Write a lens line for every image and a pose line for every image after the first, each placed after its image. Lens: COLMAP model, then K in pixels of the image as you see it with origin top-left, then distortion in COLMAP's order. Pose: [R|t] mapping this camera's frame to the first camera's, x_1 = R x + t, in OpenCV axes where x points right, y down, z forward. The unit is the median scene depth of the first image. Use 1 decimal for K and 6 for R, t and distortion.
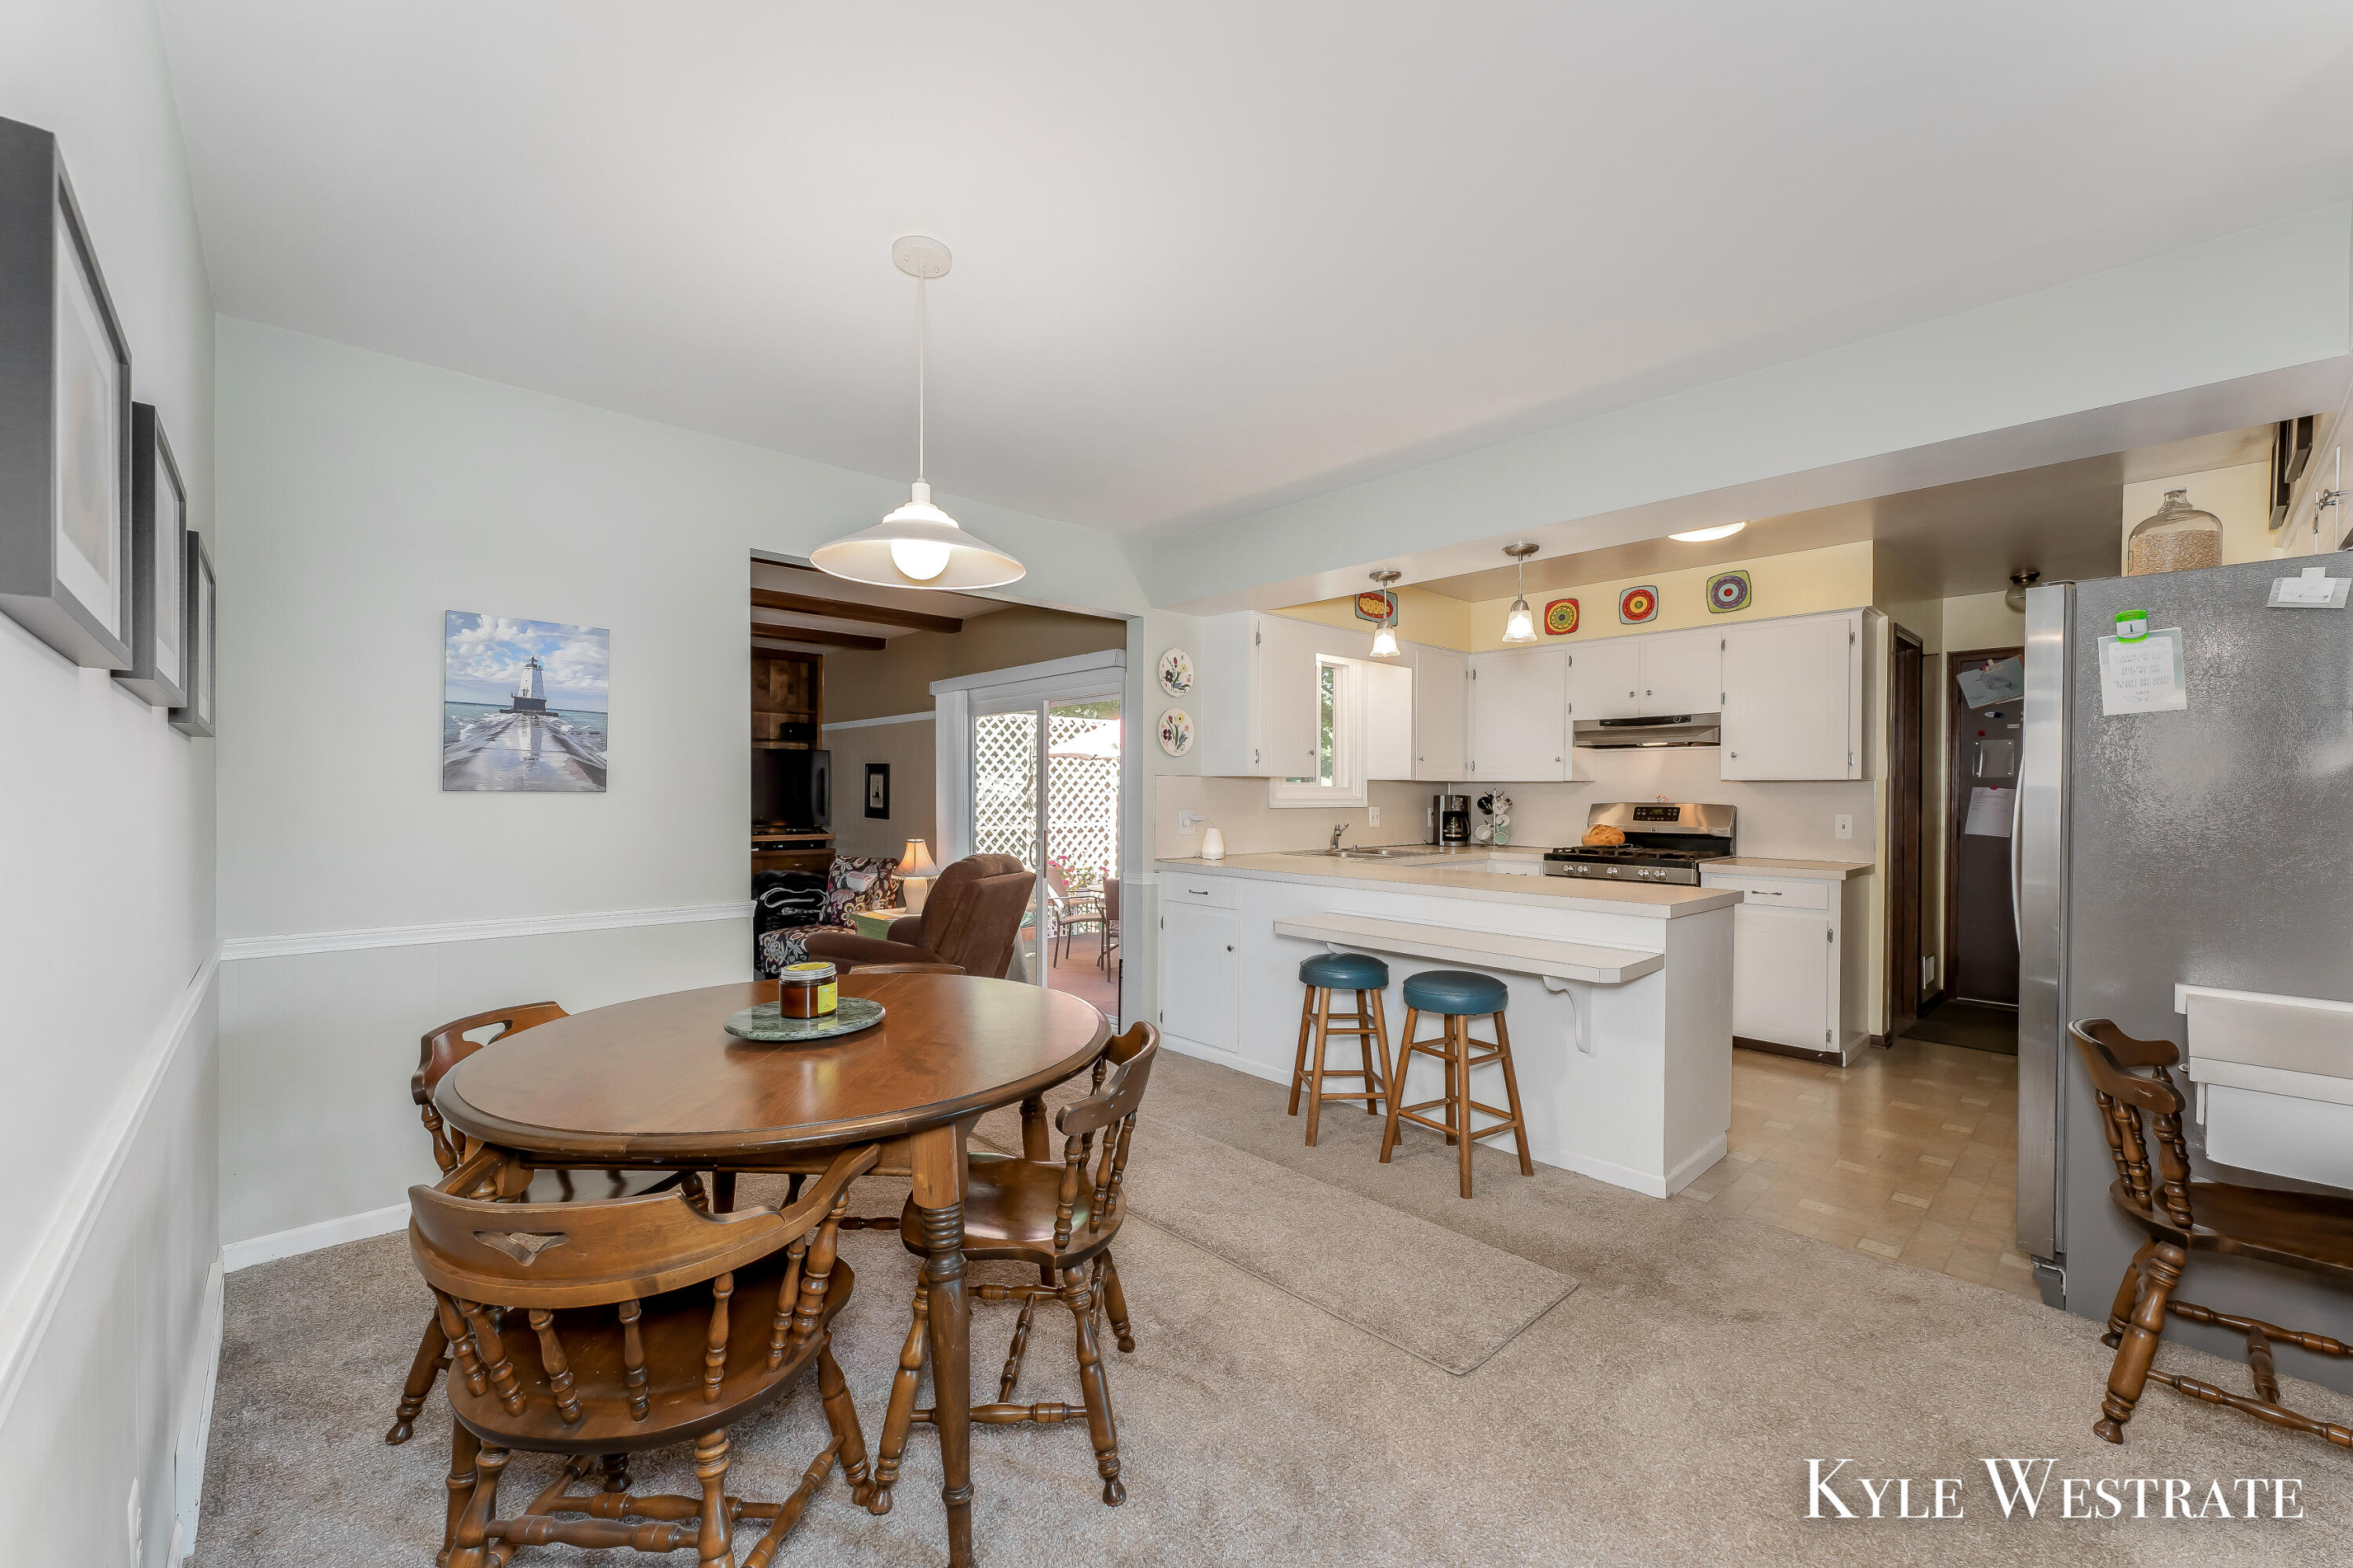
lens RADIAL K [[945.0, 0, 1132.6], [0, 945.0, 796.3], [0, 0, 1]] dist [0.000720, 0.000054]
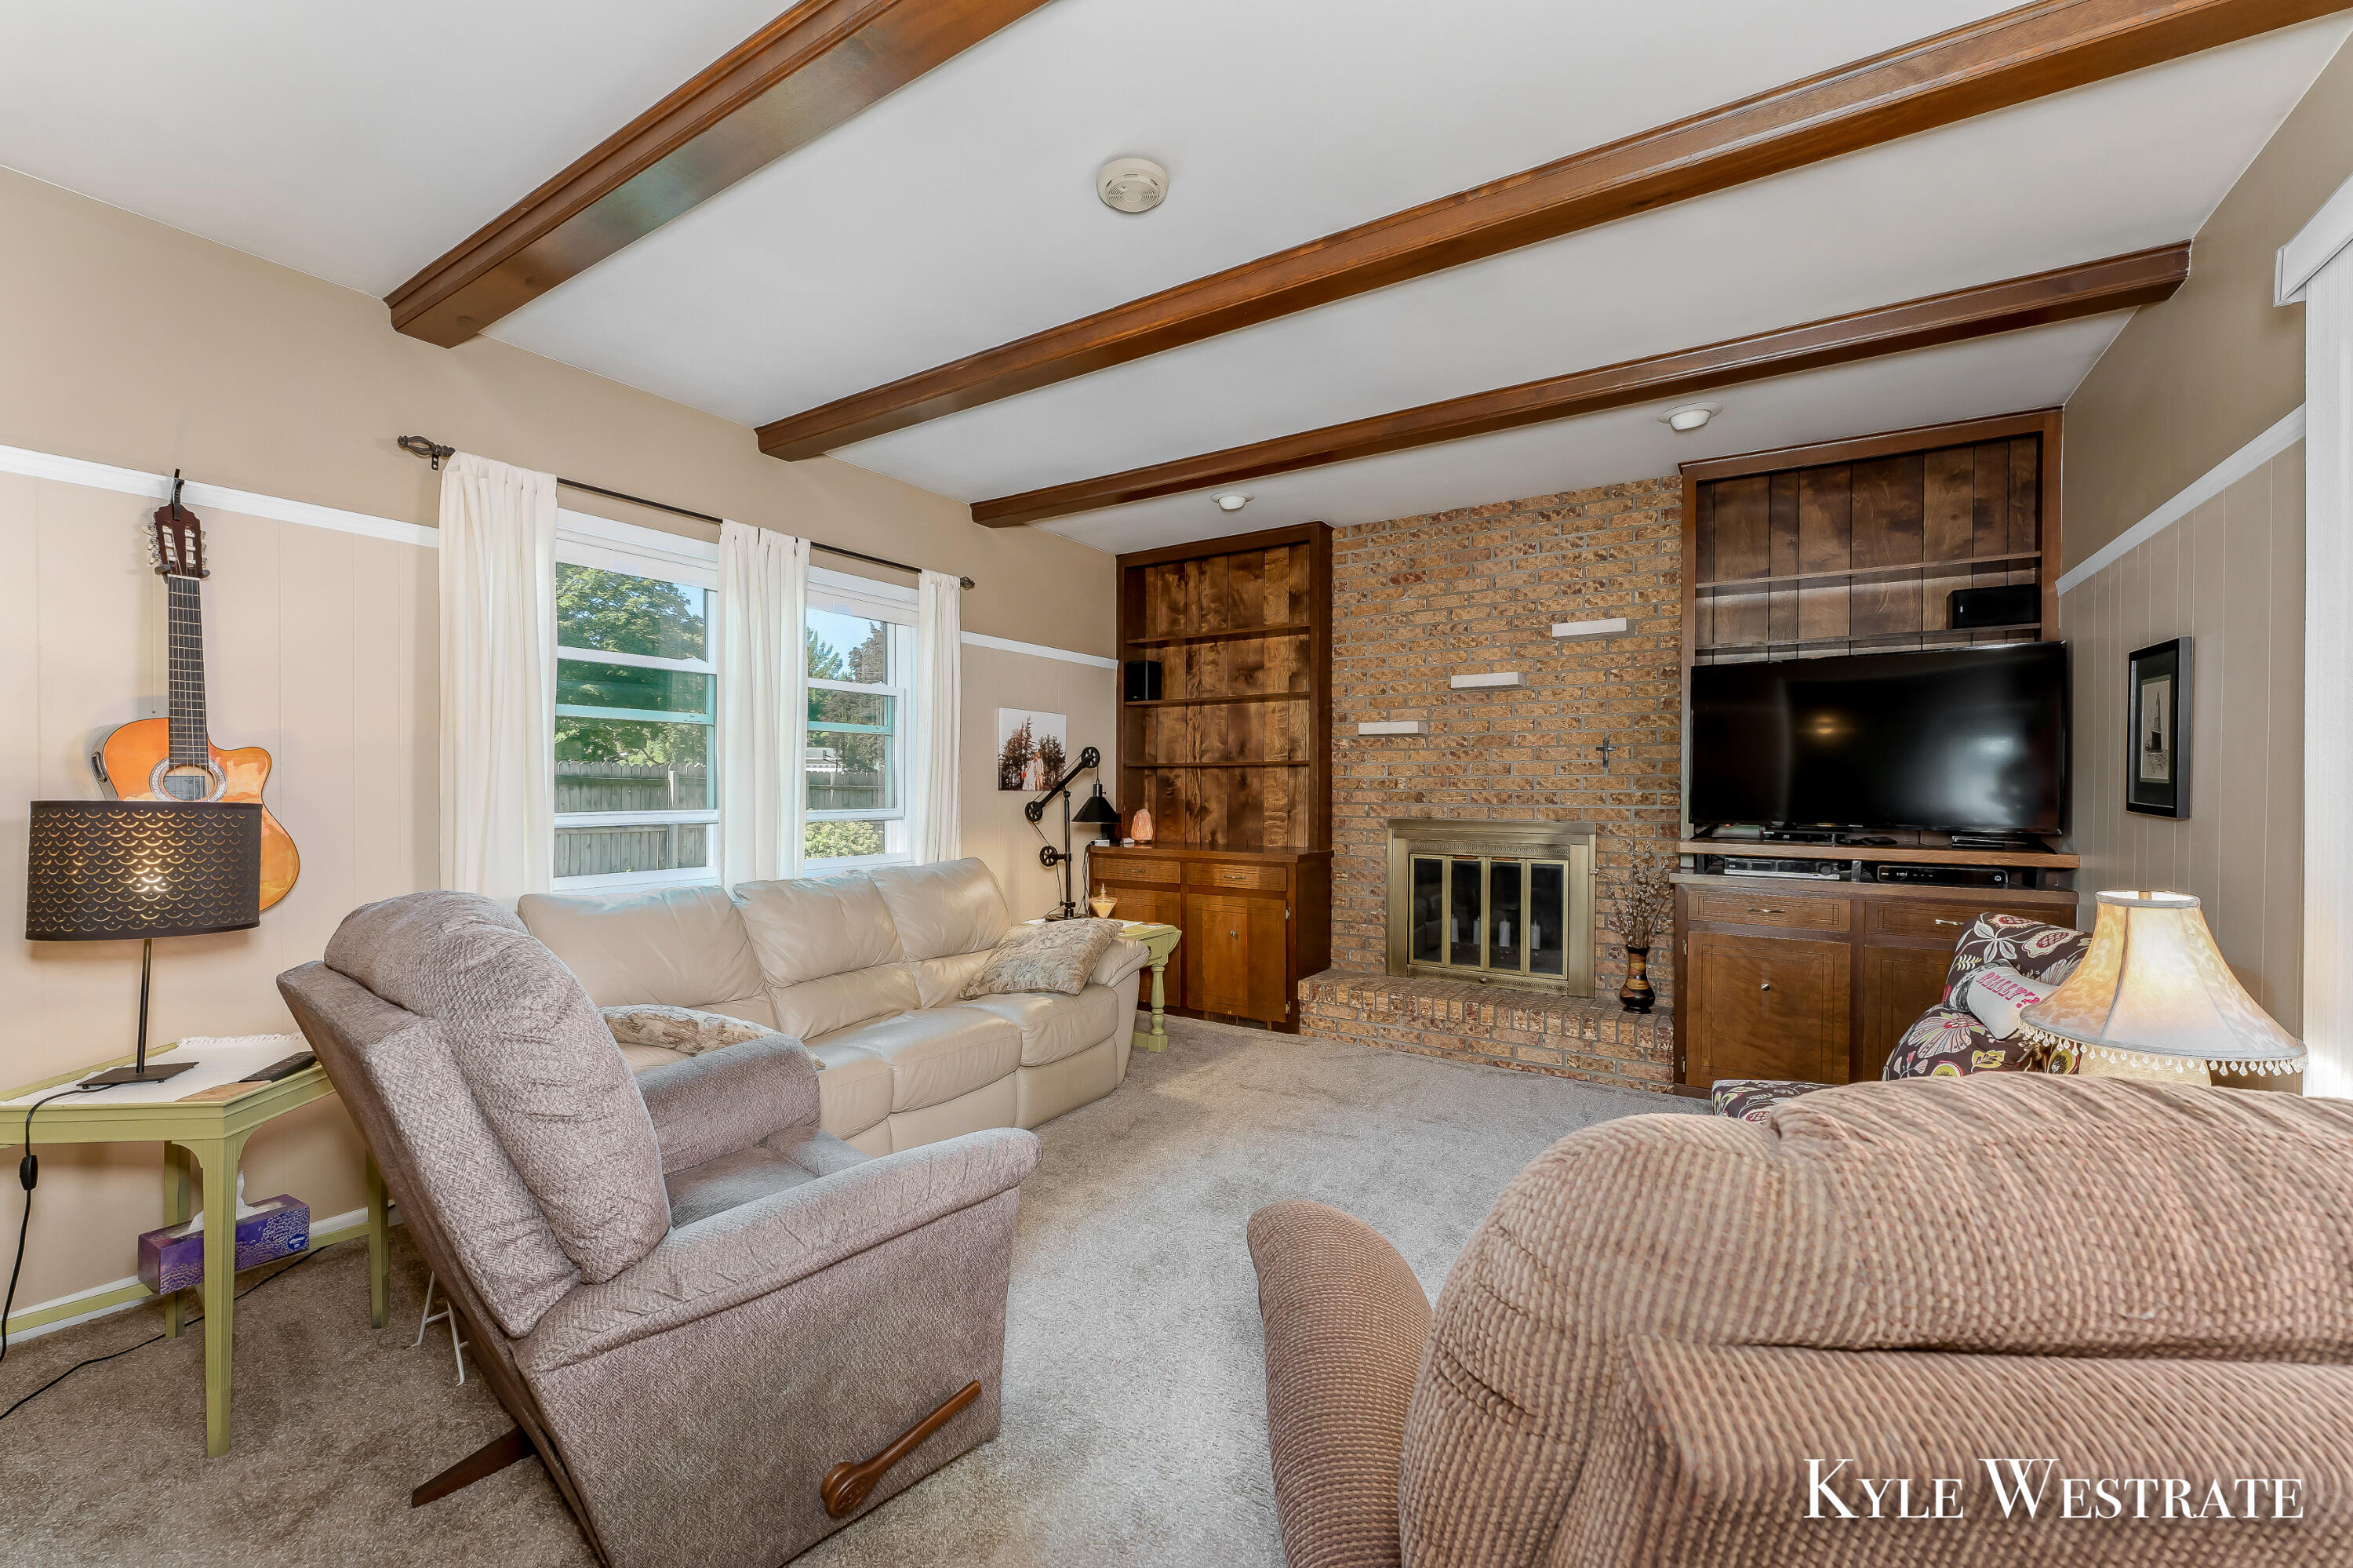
lens RADIAL K [[937.5, 0, 1175.8], [0, 937.5, 793.6], [0, 0, 1]] dist [-0.001609, -0.000040]
pose [[0.268202, 0.003236, -0.963357, -0.129365], [-0.004055, 0.999989, 0.002230, 0.043496], [0.963354, 0.003308, 0.268212, 1.509045]]
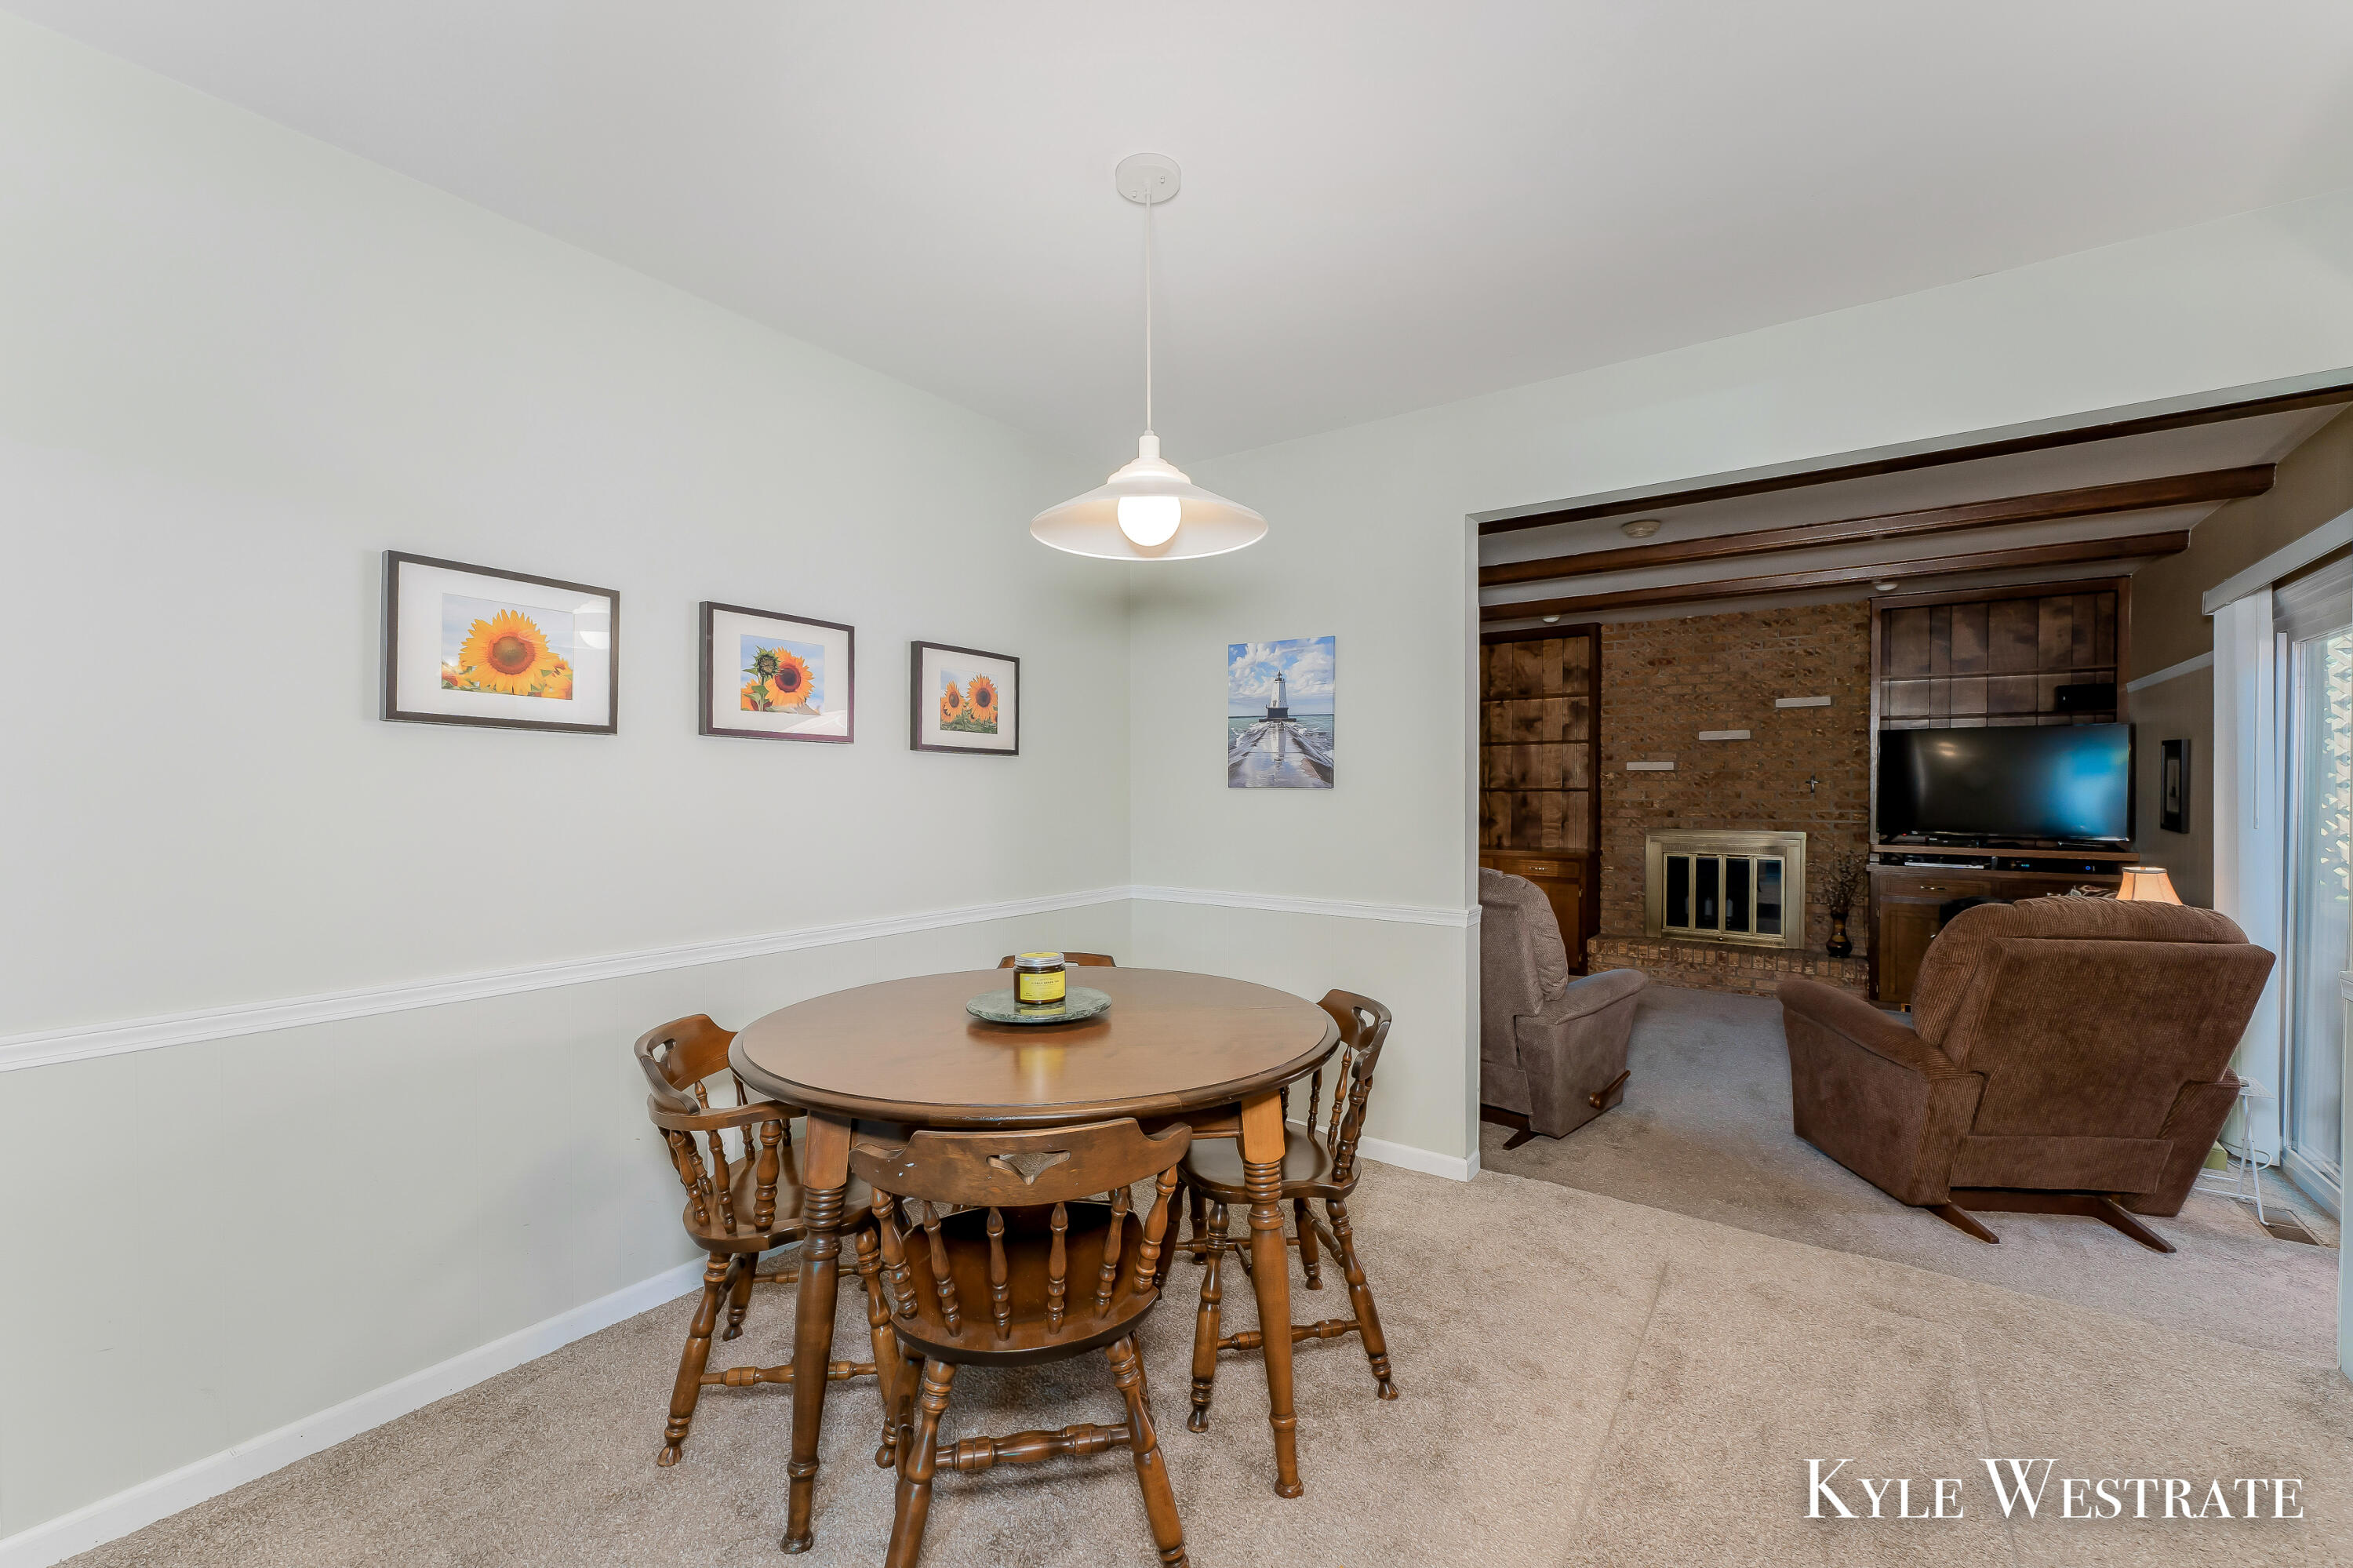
lens RADIAL K [[958.2, 0, 1172.8], [0, 958.2, 795.2], [0, 0, 1]] dist [0.001353, 0.000250]
pose [[0.216899, 0.003815, -0.976187, 0.489481], [-0.002495, 0.999991, 0.003354, 0.000509], [0.976191, 0.001708, 0.216906, 0.617776]]
